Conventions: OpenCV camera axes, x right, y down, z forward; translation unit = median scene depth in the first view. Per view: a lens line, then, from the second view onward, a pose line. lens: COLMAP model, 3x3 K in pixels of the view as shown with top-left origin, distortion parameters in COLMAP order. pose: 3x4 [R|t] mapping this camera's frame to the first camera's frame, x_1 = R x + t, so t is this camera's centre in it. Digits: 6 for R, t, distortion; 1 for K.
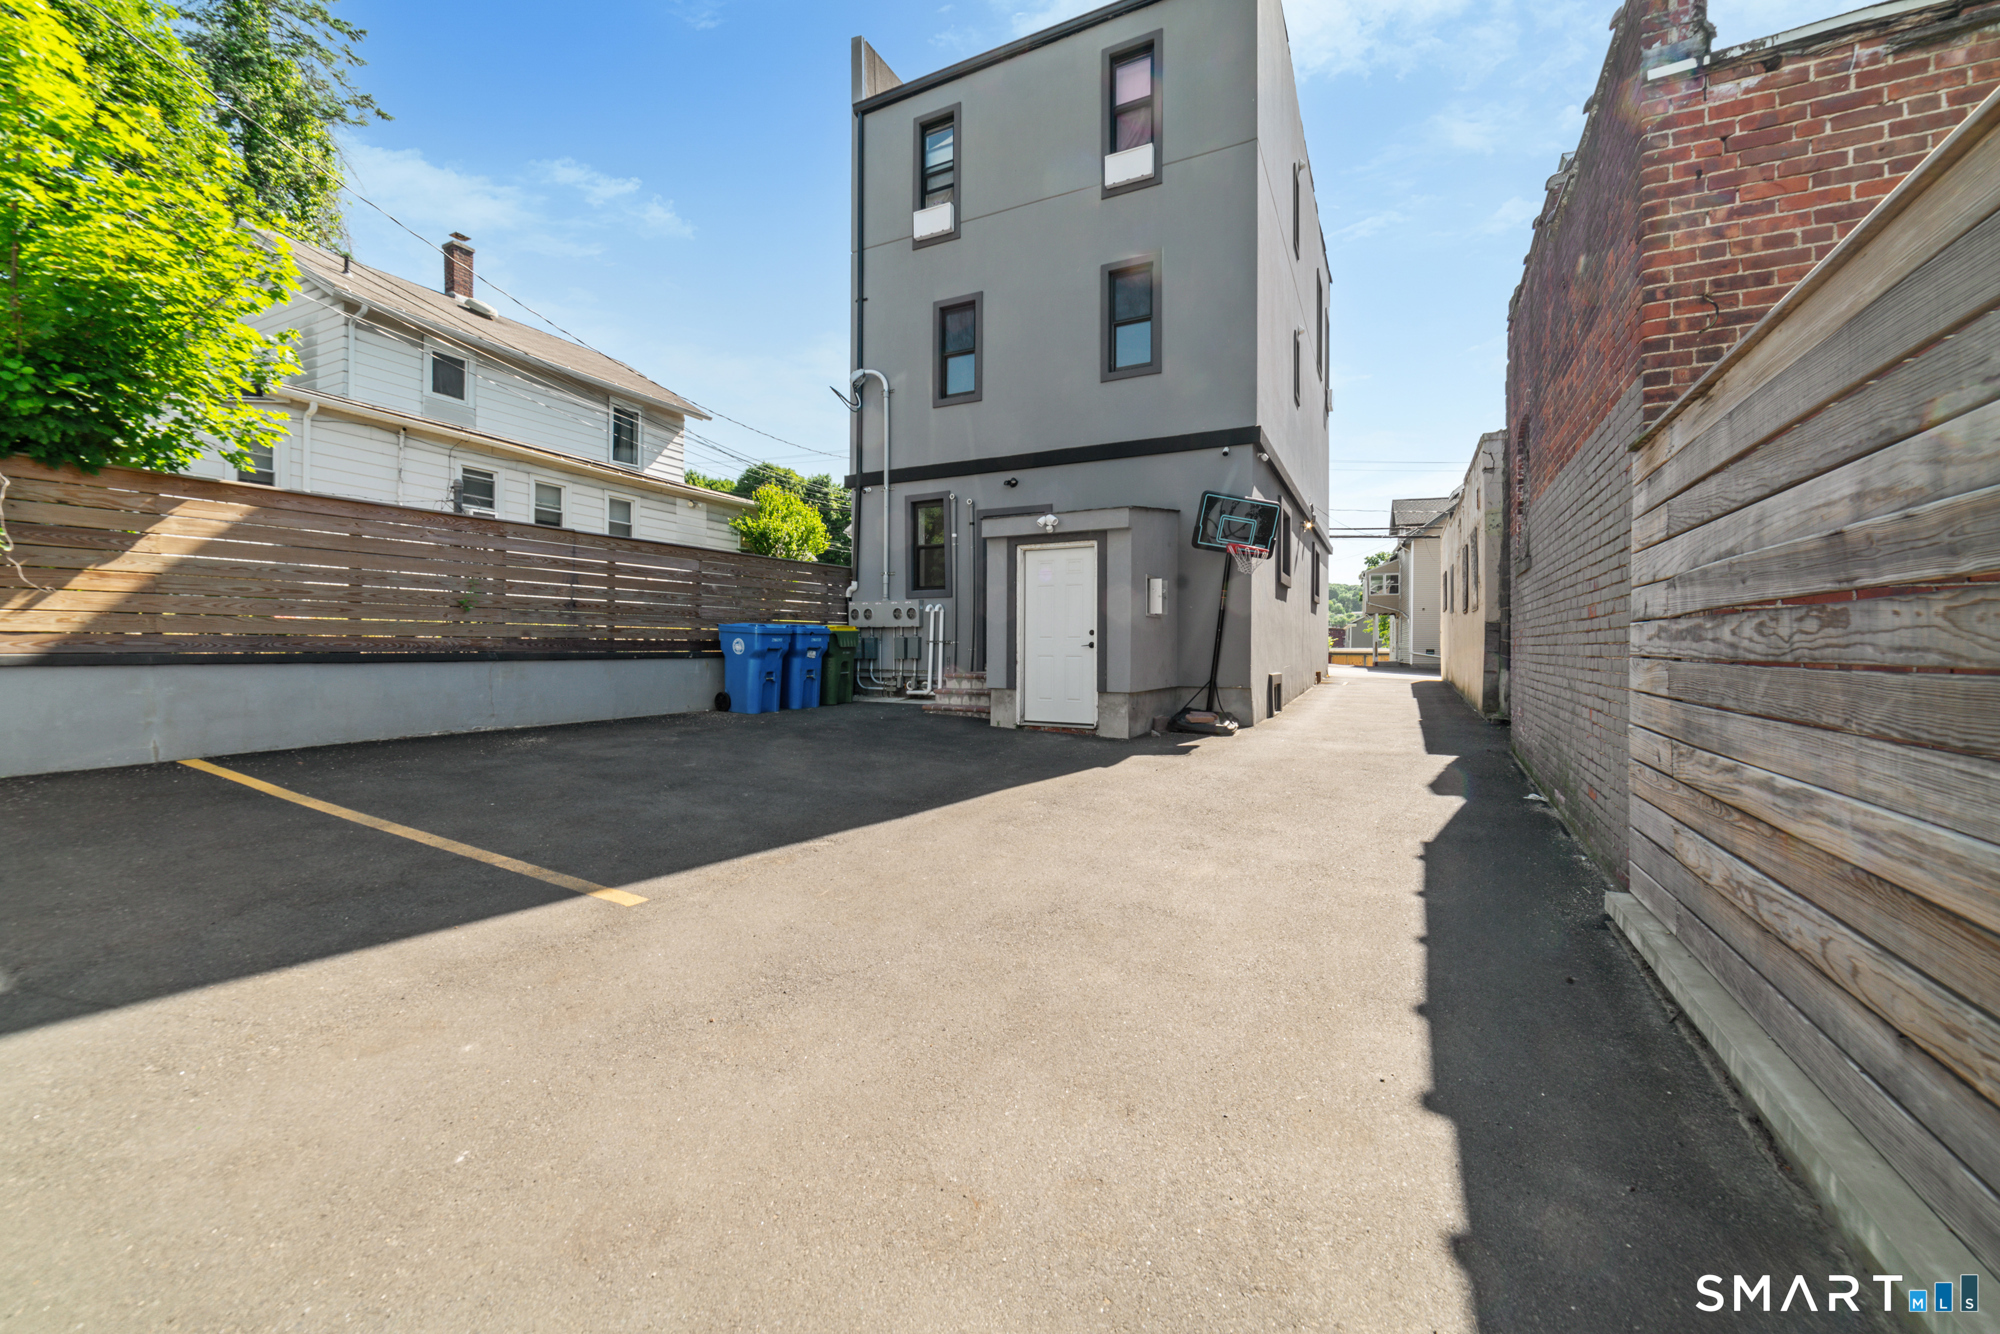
lens RADIAL K [[759.1, 0, 995.5], [0, 759.1, 633.4], [0, 0, 1]] dist [-0.002996, -0.000049]
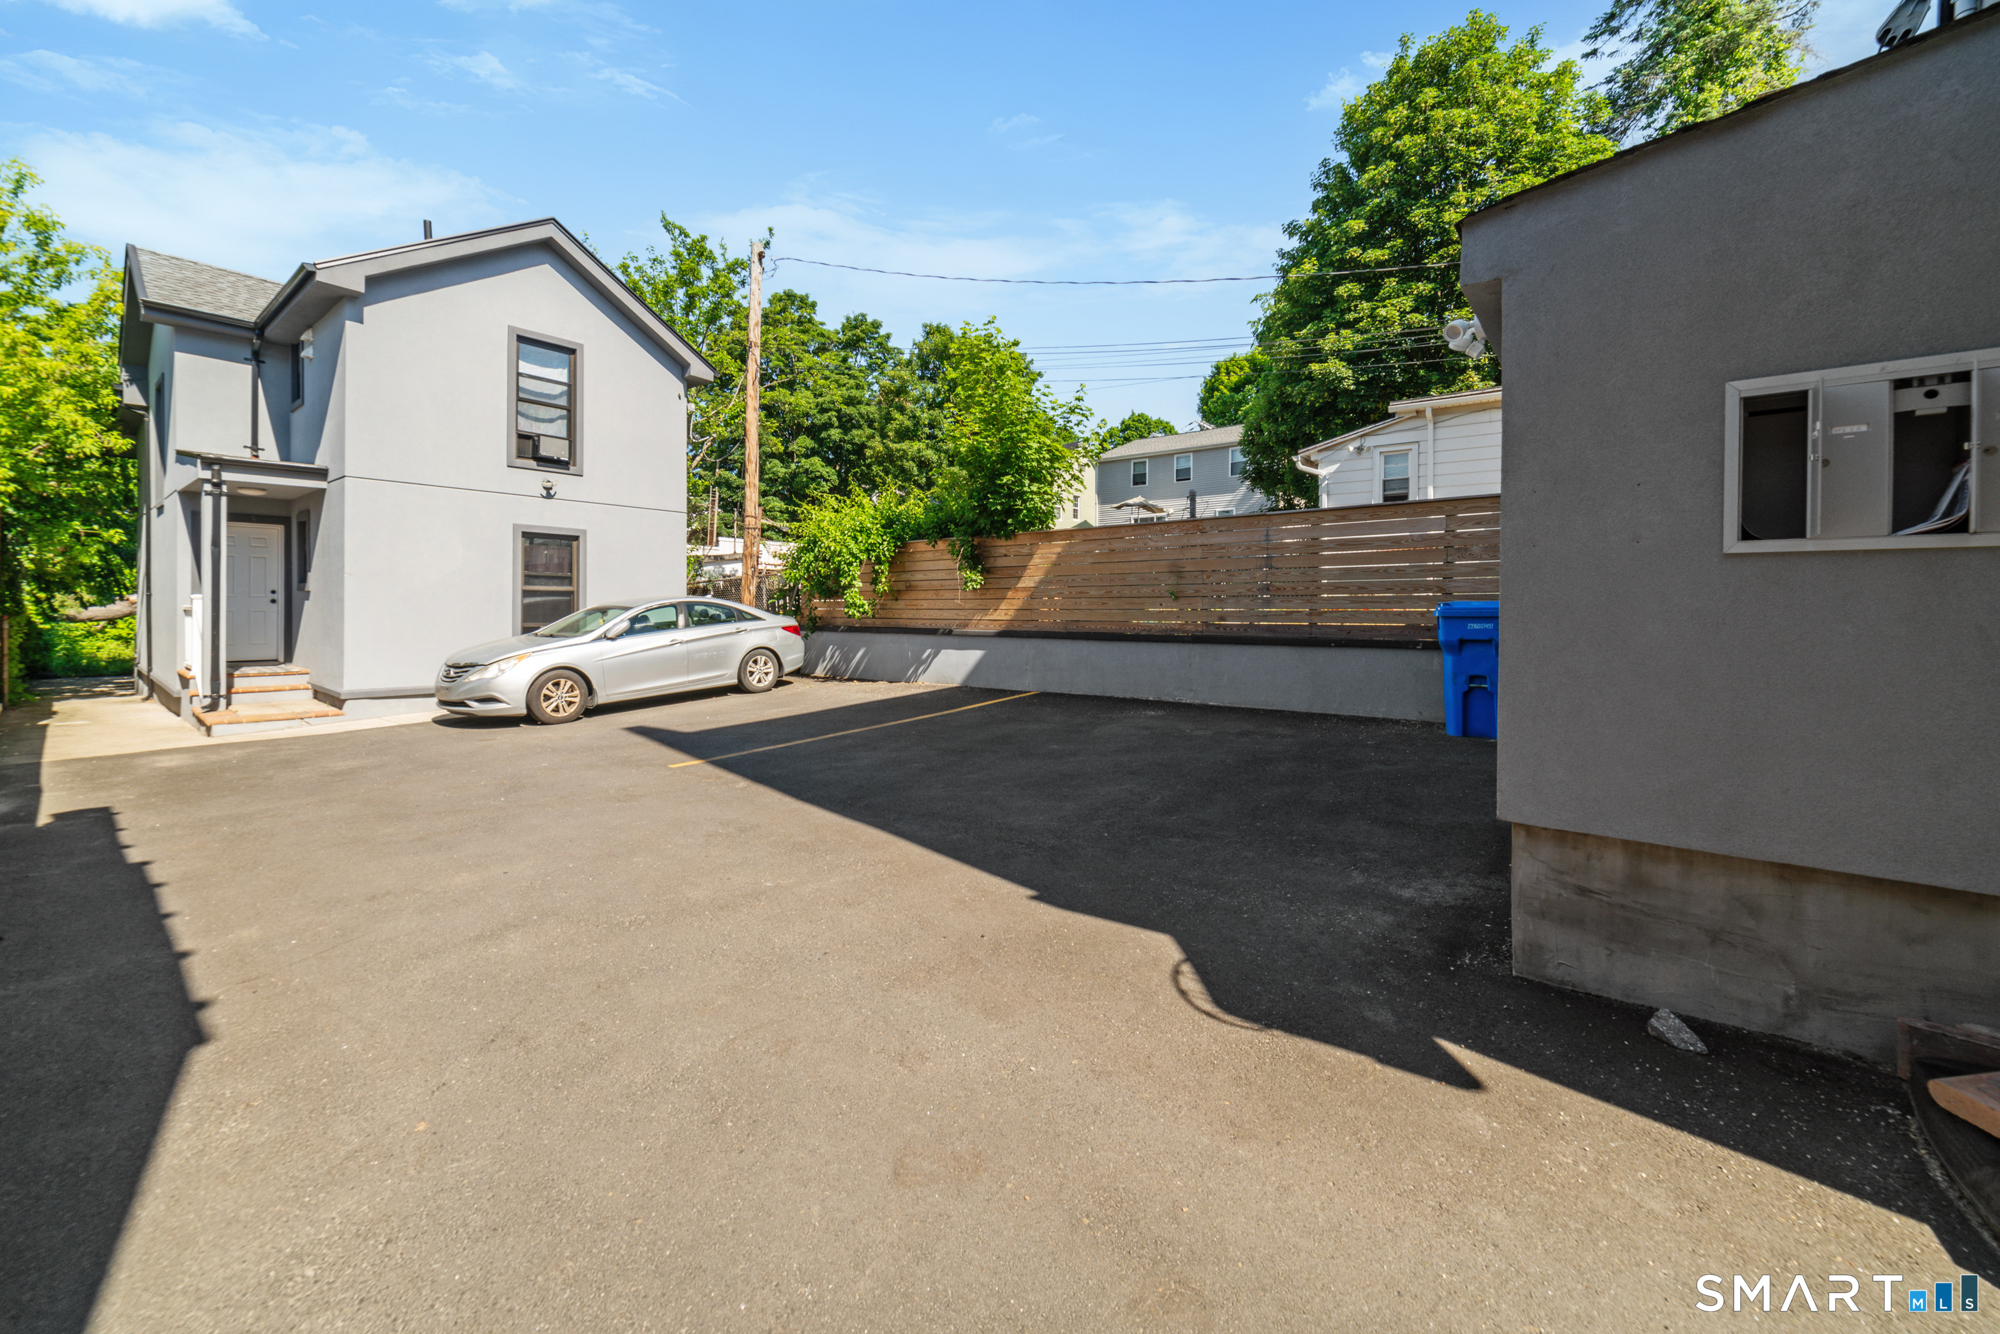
lens RADIAL K [[759.1, 0, 995.5], [0, 759.1, 633.4], [0, 0, 1]] dist [-0.002996, -0.000049]
pose [[-0.169478, 0.016611, -0.985394, 0.769985], [0.006454, 0.999855, 0.015745, 0.003348], [0.985513, -0.003691, -0.169560, 1.275943]]
